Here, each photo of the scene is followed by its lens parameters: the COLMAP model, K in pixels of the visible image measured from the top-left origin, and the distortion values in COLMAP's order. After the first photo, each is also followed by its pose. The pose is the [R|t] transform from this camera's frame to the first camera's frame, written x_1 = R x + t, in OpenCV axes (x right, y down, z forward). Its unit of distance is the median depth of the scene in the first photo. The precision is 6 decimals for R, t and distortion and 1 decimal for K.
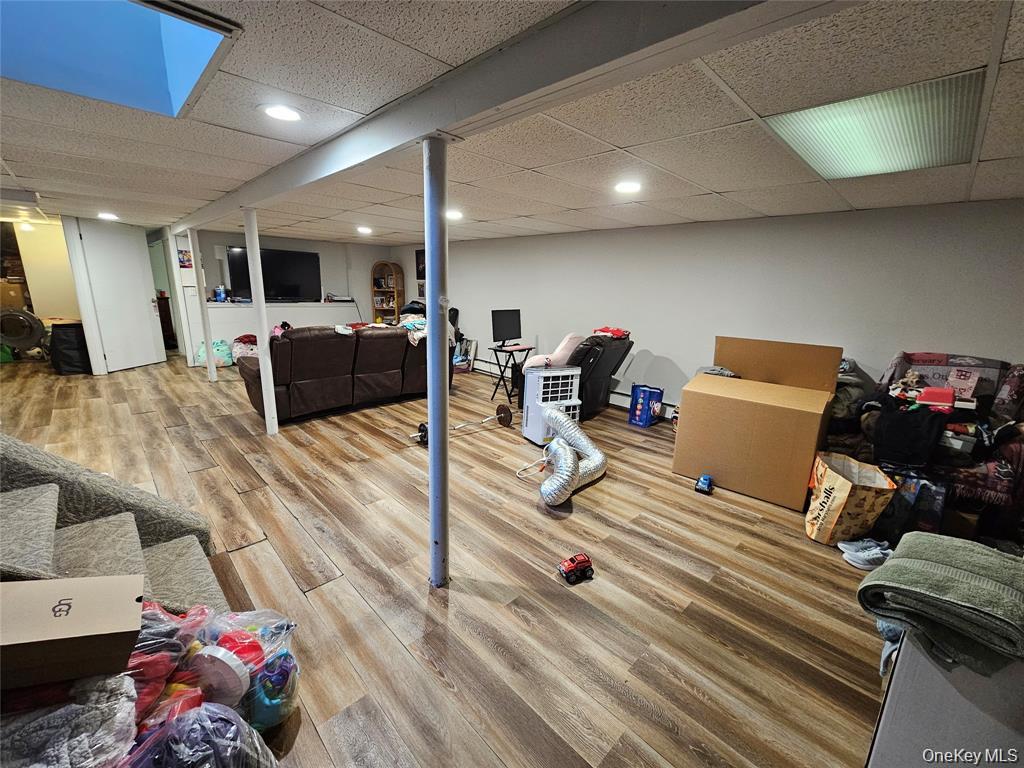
lens RADIAL K [[418.0, 0, 513.2], [0, 418.0, 386.7], [0, 0, 1]] dist [-0.002141, 0.000064]
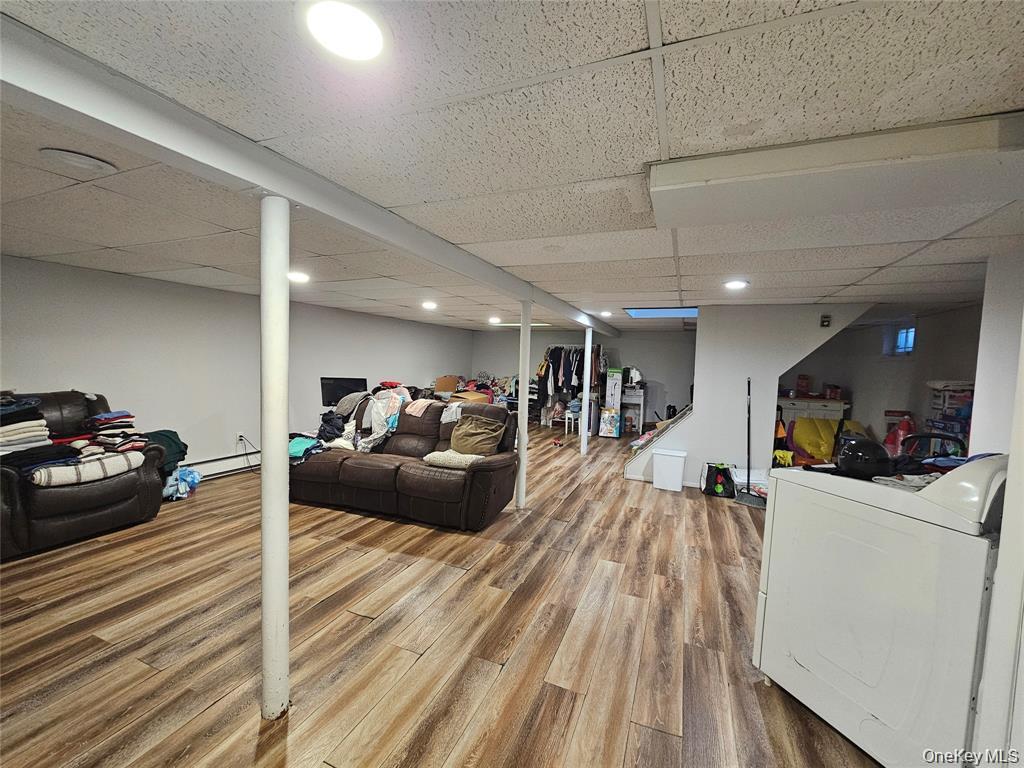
lens RADIAL K [[418.0, 0, 512.9], [0, 418.0, 384.1], [0, 0, 1]] dist [-0.002141, 0.000064]
pose [[-0.383877, -0.103819, 0.917529, -1.654655], [0.163231, 0.970381, 0.178092, -0.411310], [-0.908842, 0.218135, -0.355560, 1.466965]]
